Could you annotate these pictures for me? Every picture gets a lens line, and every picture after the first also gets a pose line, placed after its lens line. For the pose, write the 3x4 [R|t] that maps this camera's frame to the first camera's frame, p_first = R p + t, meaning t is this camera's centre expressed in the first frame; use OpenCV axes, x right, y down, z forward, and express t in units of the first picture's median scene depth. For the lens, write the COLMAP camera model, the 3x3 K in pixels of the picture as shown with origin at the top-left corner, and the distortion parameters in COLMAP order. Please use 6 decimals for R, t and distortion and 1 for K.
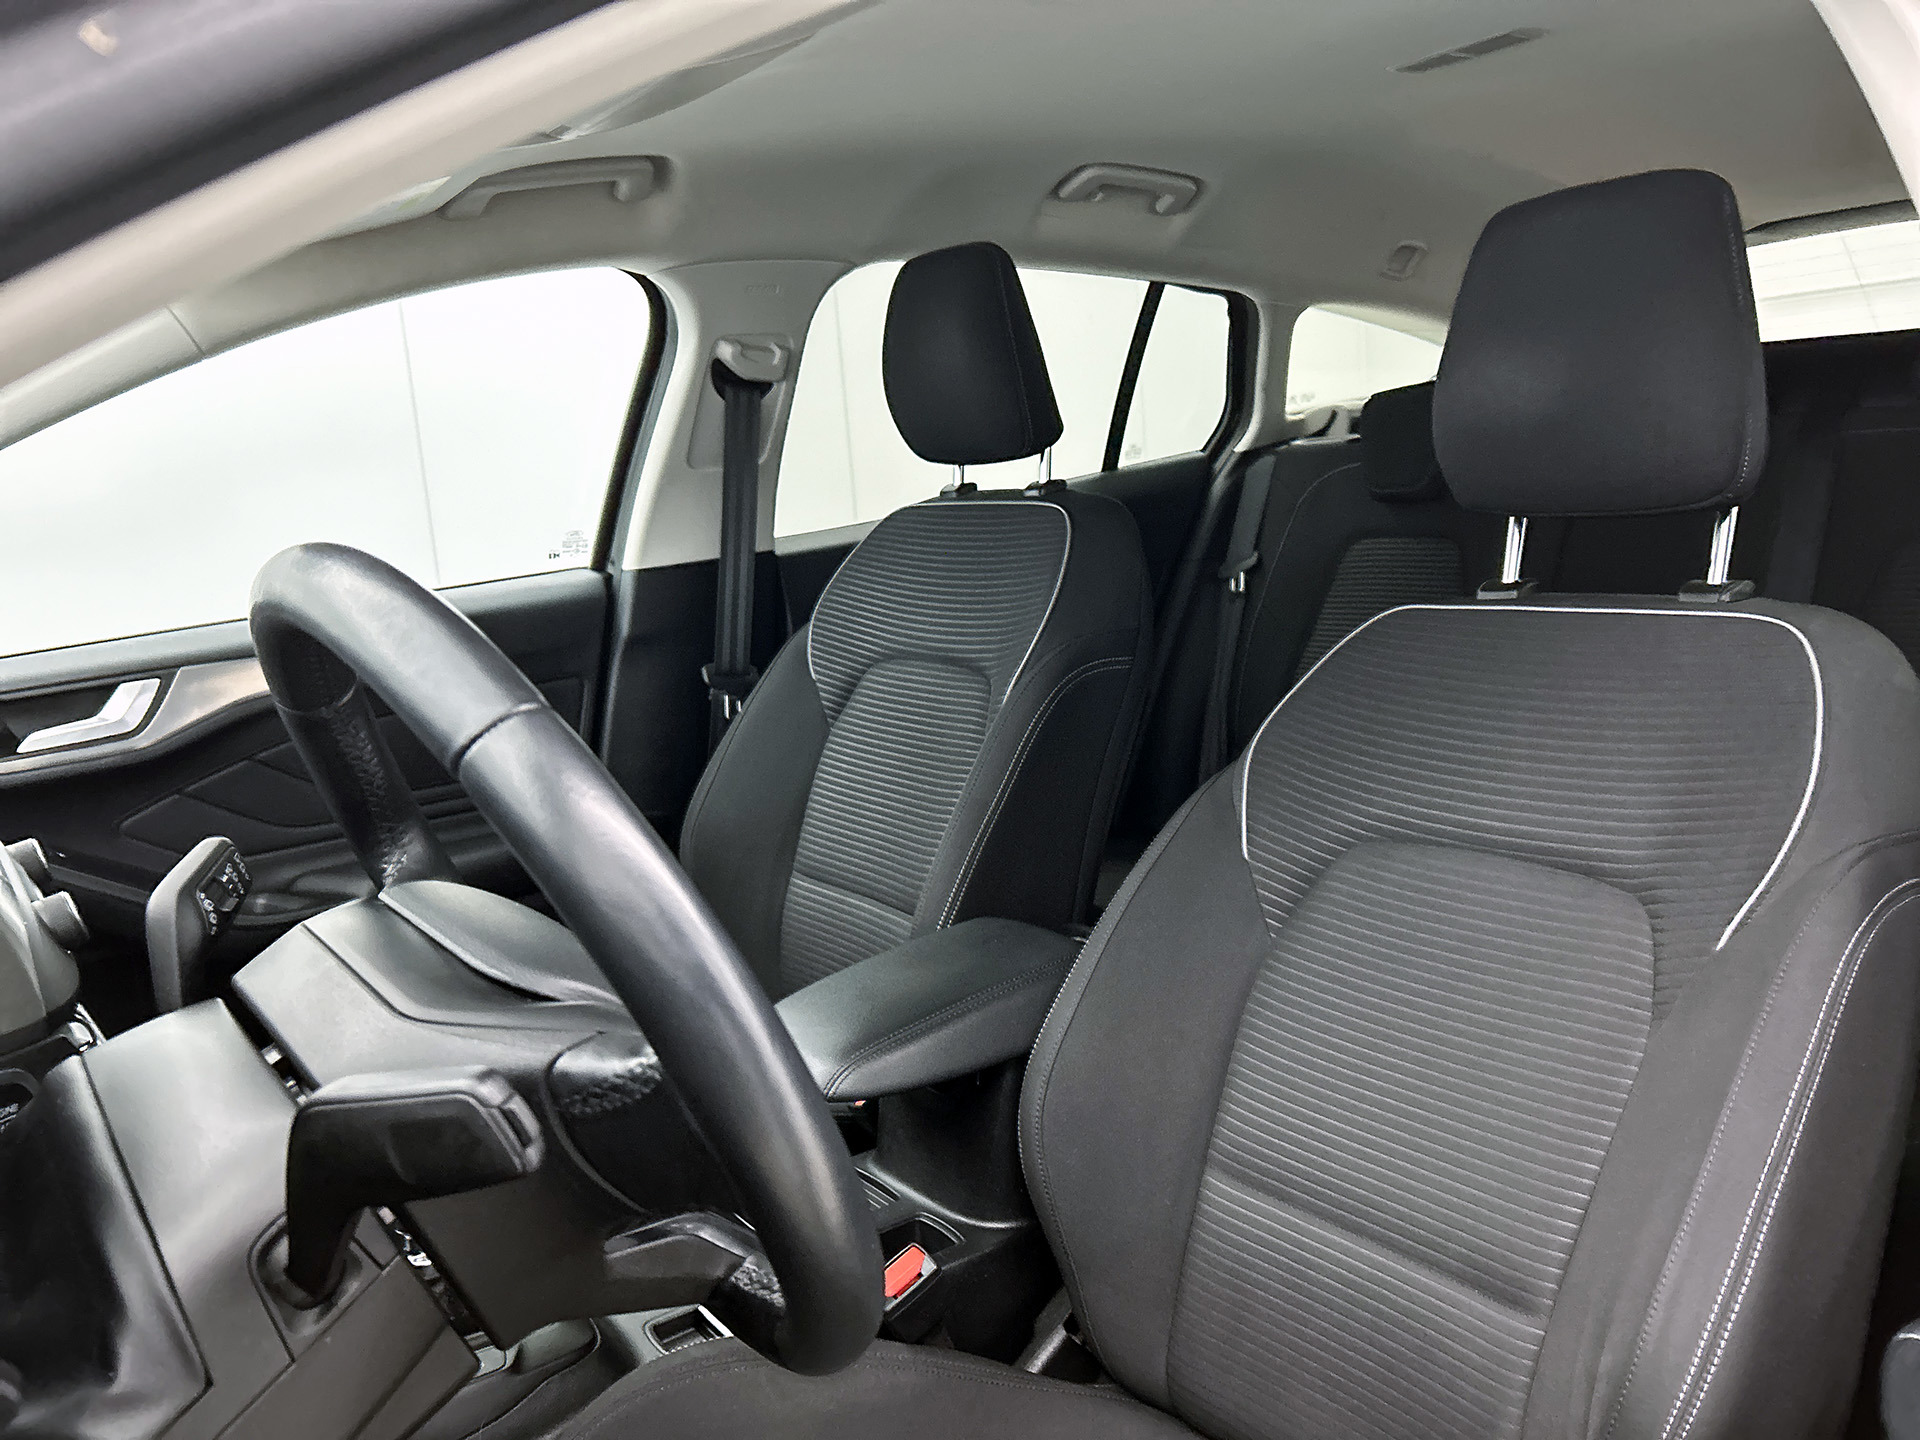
lens RADIAL K [[1440.7, 0, 959.8], [0, 1440.7, 720.9], [0, 0, 1]] dist [0.033416, -0.036043]
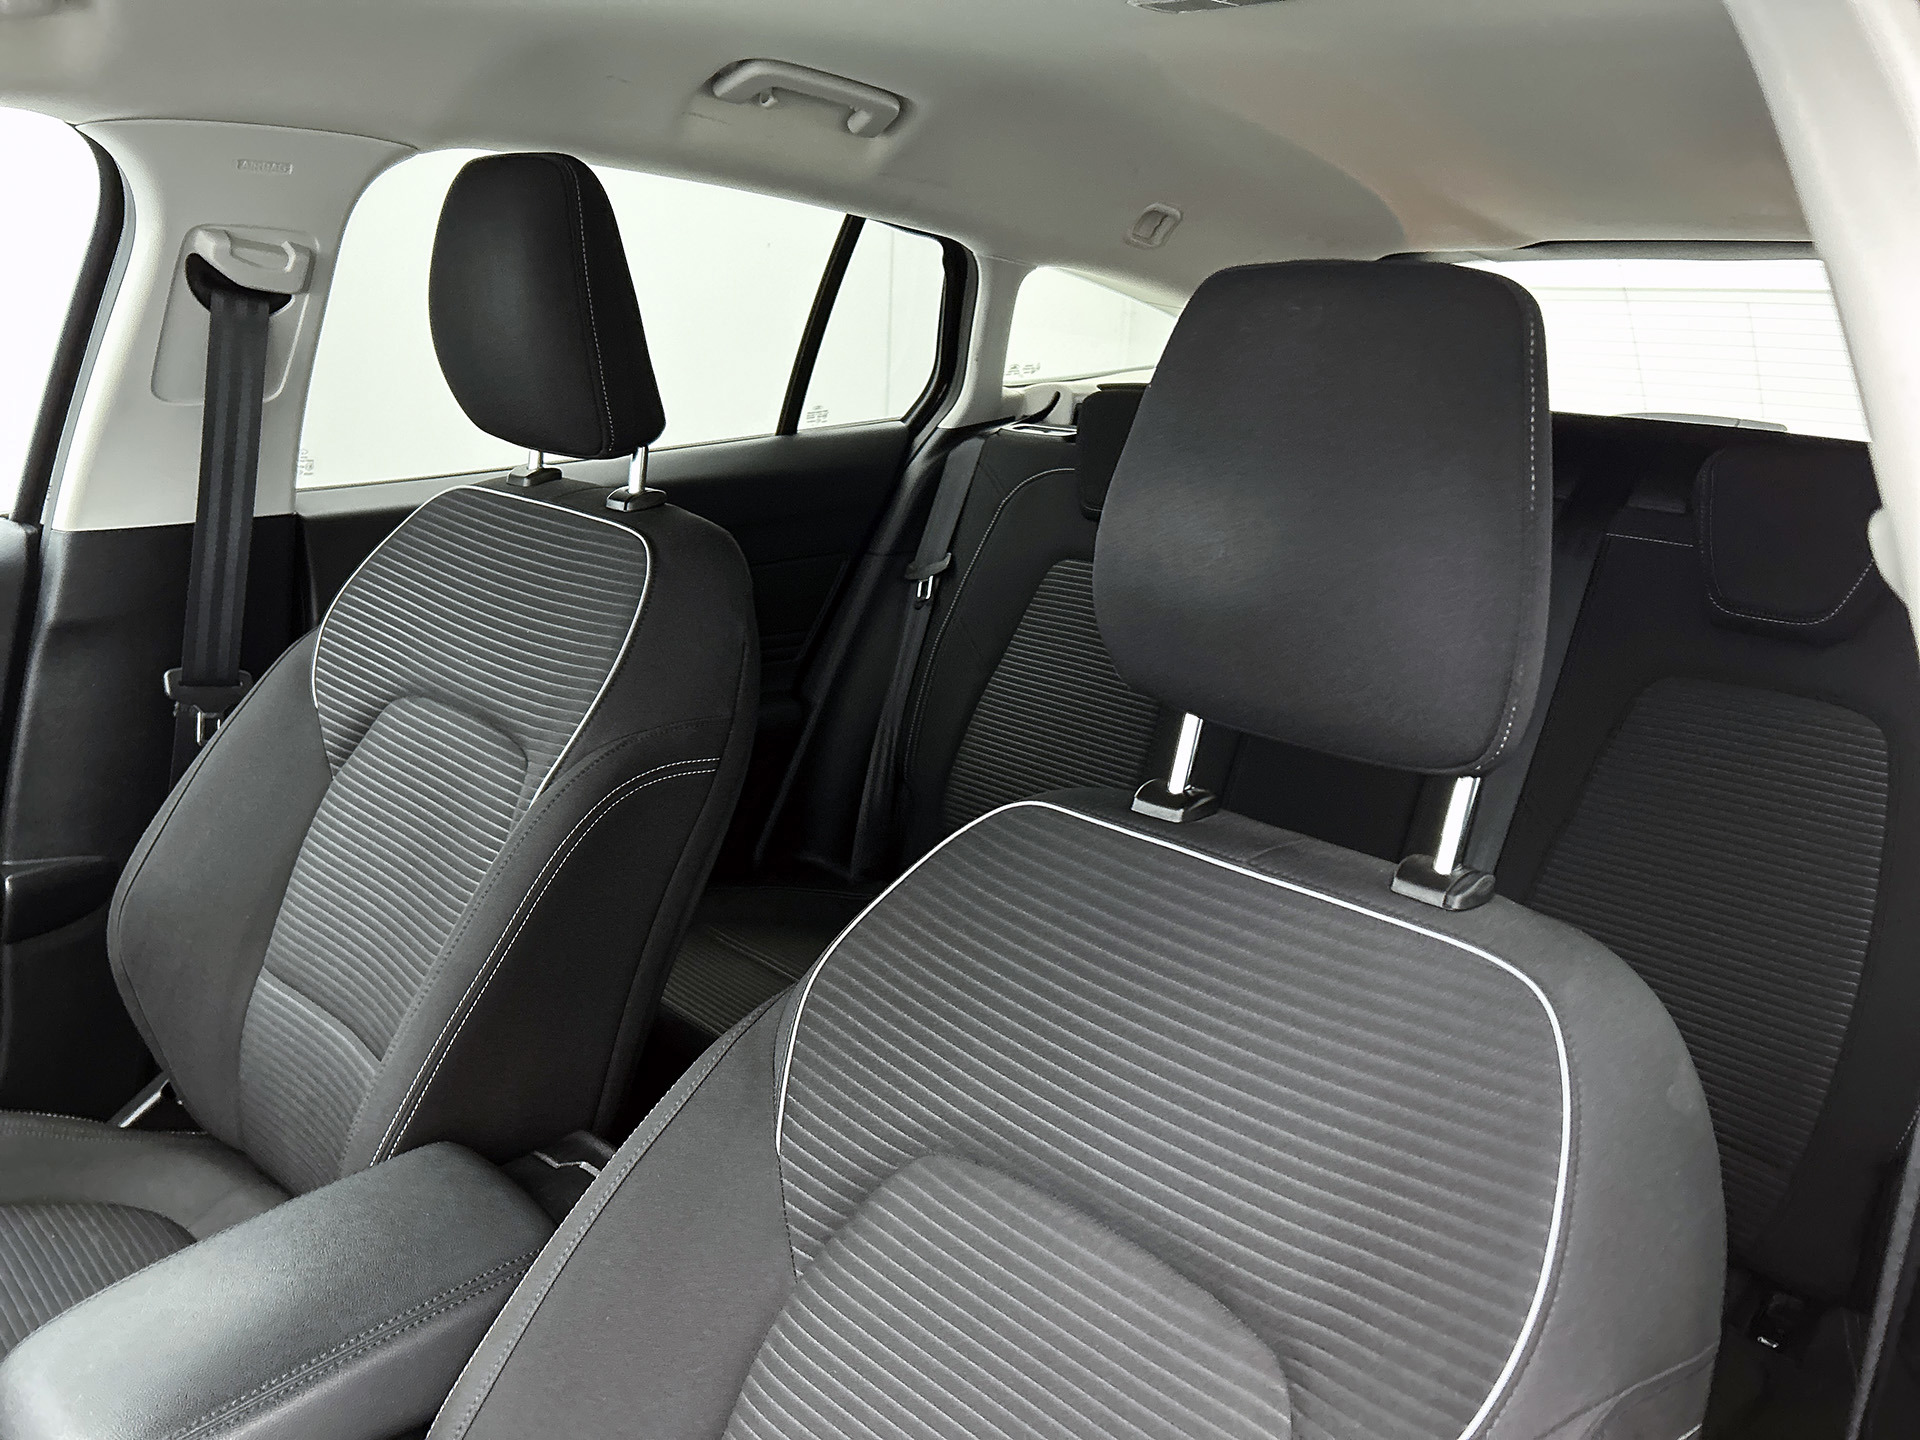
lens RADIAL K [[1440.7, 0, 966.9], [0, 1440.7, 721.1], [0, 0, 1]] dist [0.033416, -0.036043]
pose [[0.980690, 0.081739, 0.177665, 0.092937], [-0.096621, 0.992355, 0.076781, -0.108486], [-0.170031, -0.092465, 0.981091, 0.201380]]
